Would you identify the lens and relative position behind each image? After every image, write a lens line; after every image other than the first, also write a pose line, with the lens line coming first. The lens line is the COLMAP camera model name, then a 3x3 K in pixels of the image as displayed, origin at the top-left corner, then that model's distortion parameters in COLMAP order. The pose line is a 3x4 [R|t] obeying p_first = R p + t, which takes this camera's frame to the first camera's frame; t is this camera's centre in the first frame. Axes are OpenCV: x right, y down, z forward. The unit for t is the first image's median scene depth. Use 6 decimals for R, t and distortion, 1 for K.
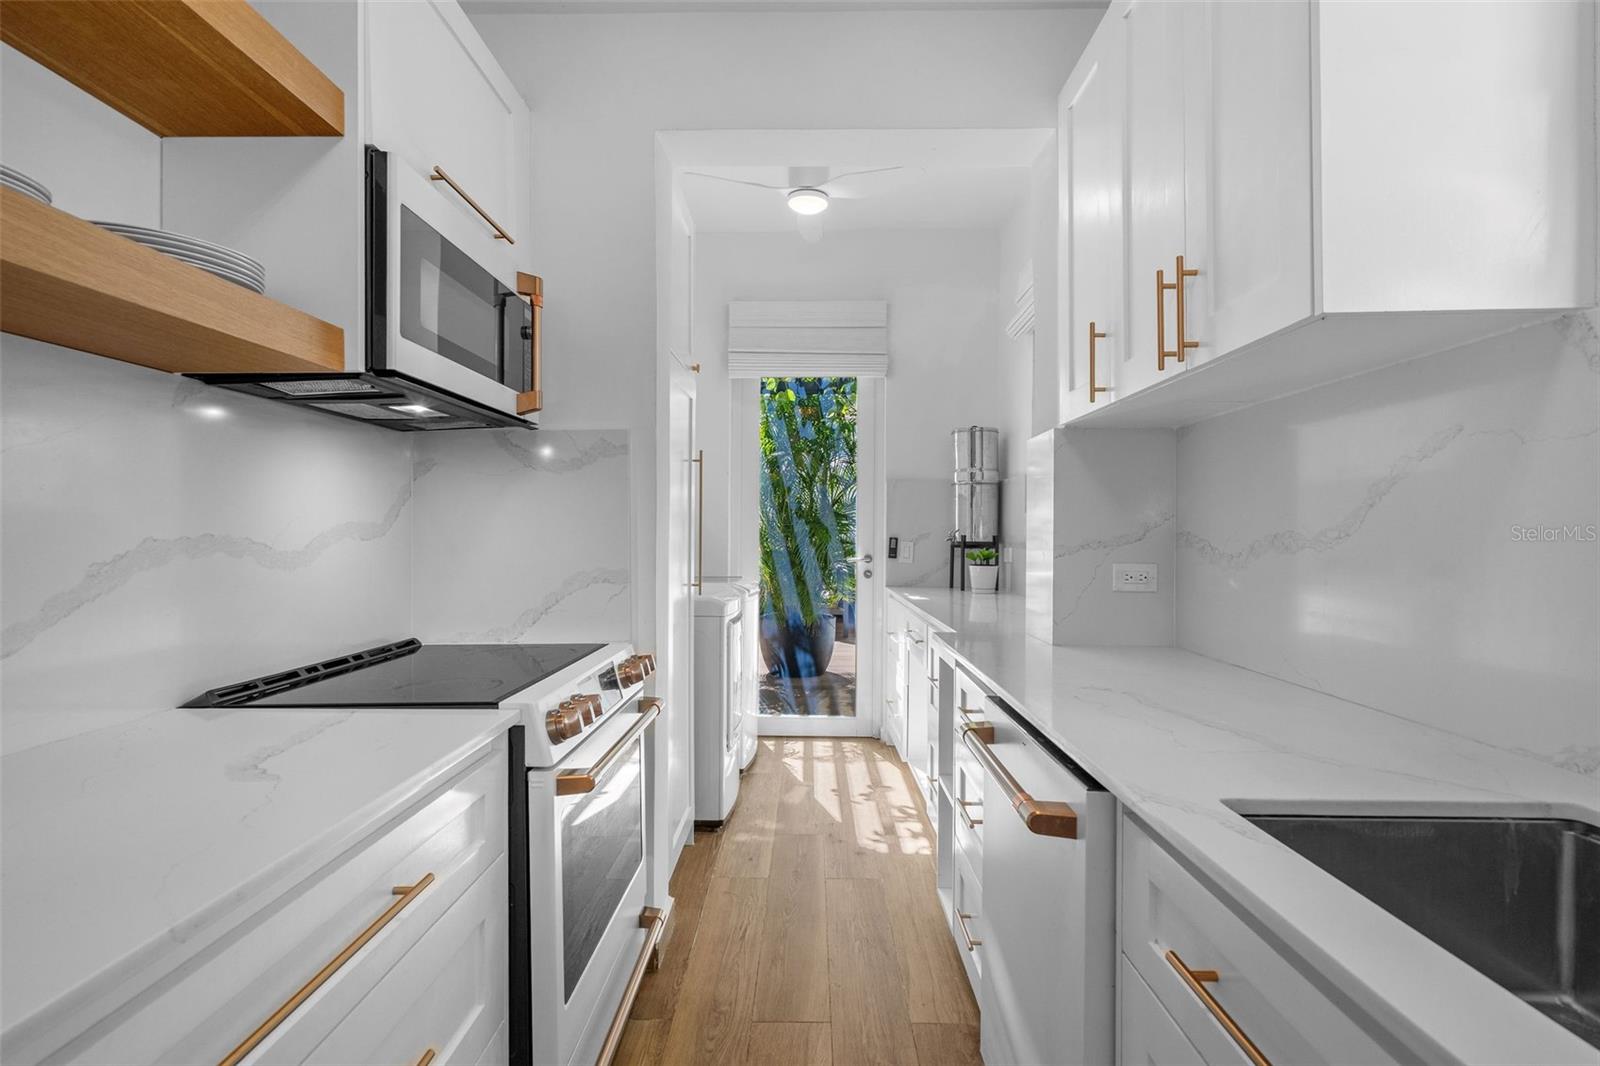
lens RADIAL K [[772.6, 0, 800.5], [0, 772.6, 525.0], [0, 0, 1]] dist [-0.000968, 0.000331]
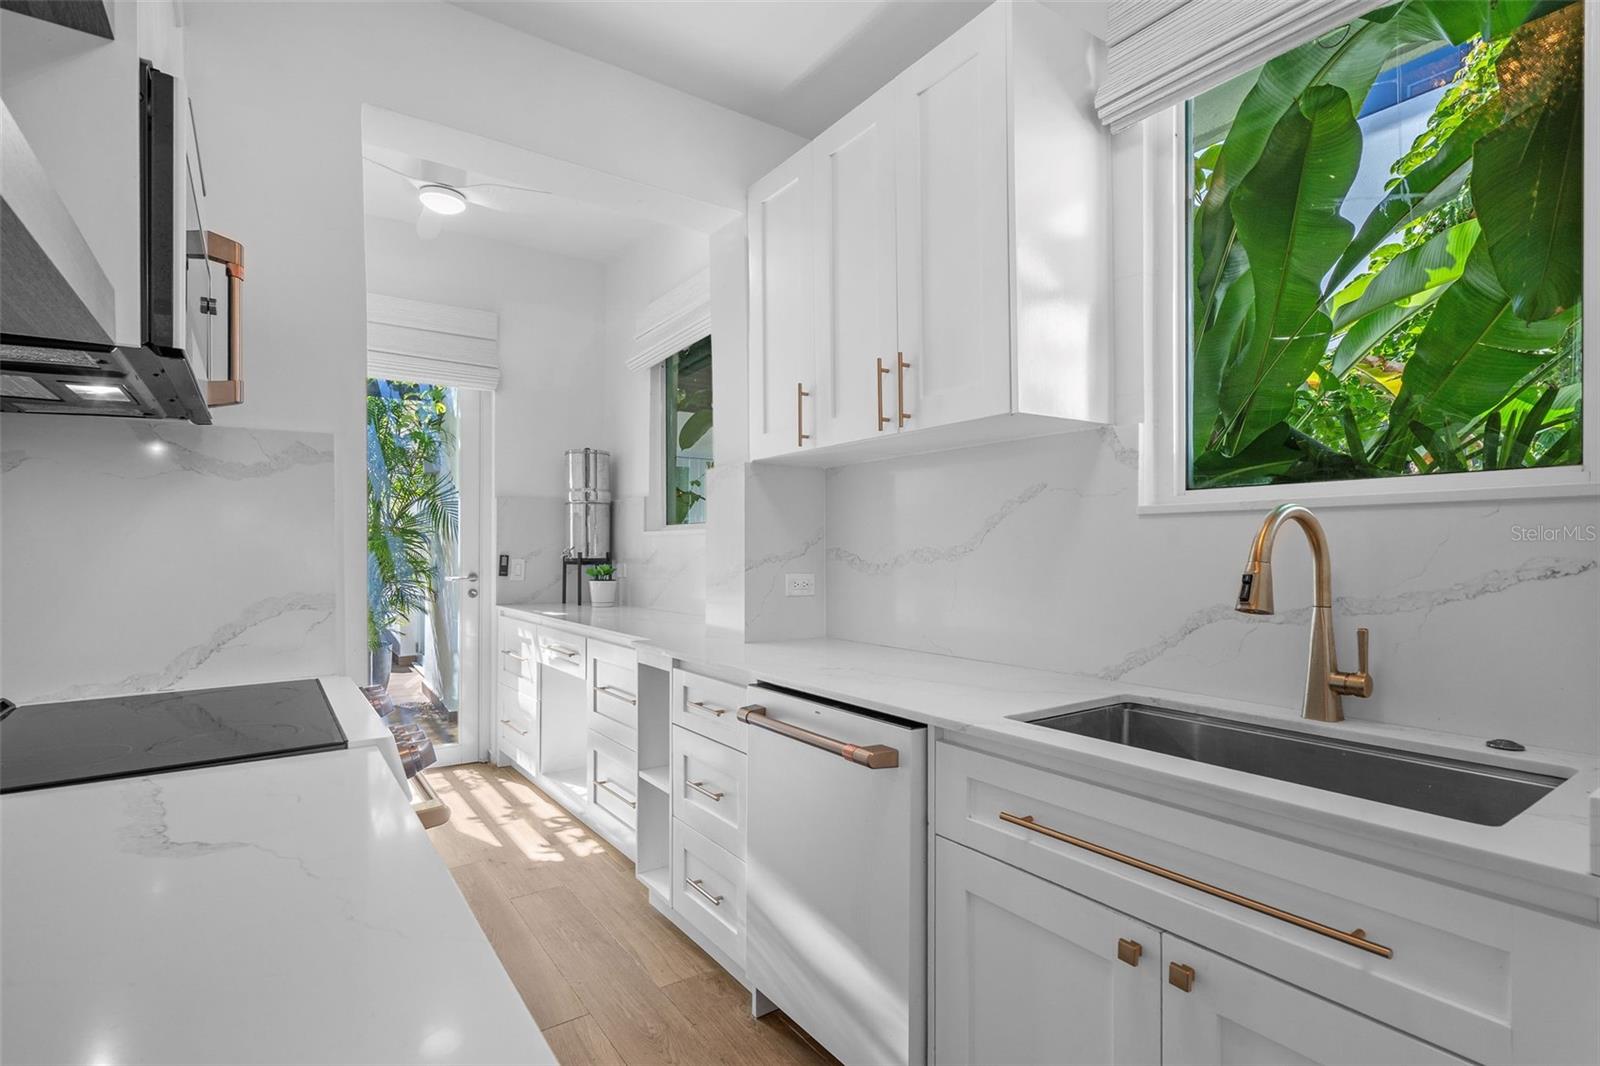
lens RADIAL K [[762.6, 0, 793.4], [0, 762.6, 539.1], [0, 0, 1]] dist [-0.002997, 0.000318]
pose [[0.813458, 0.004111, 0.581609, -0.199424], [-0.001695, 0.999988, -0.004698, -0.000268], [-0.581621, 0.002836, 0.813455, -0.006738]]
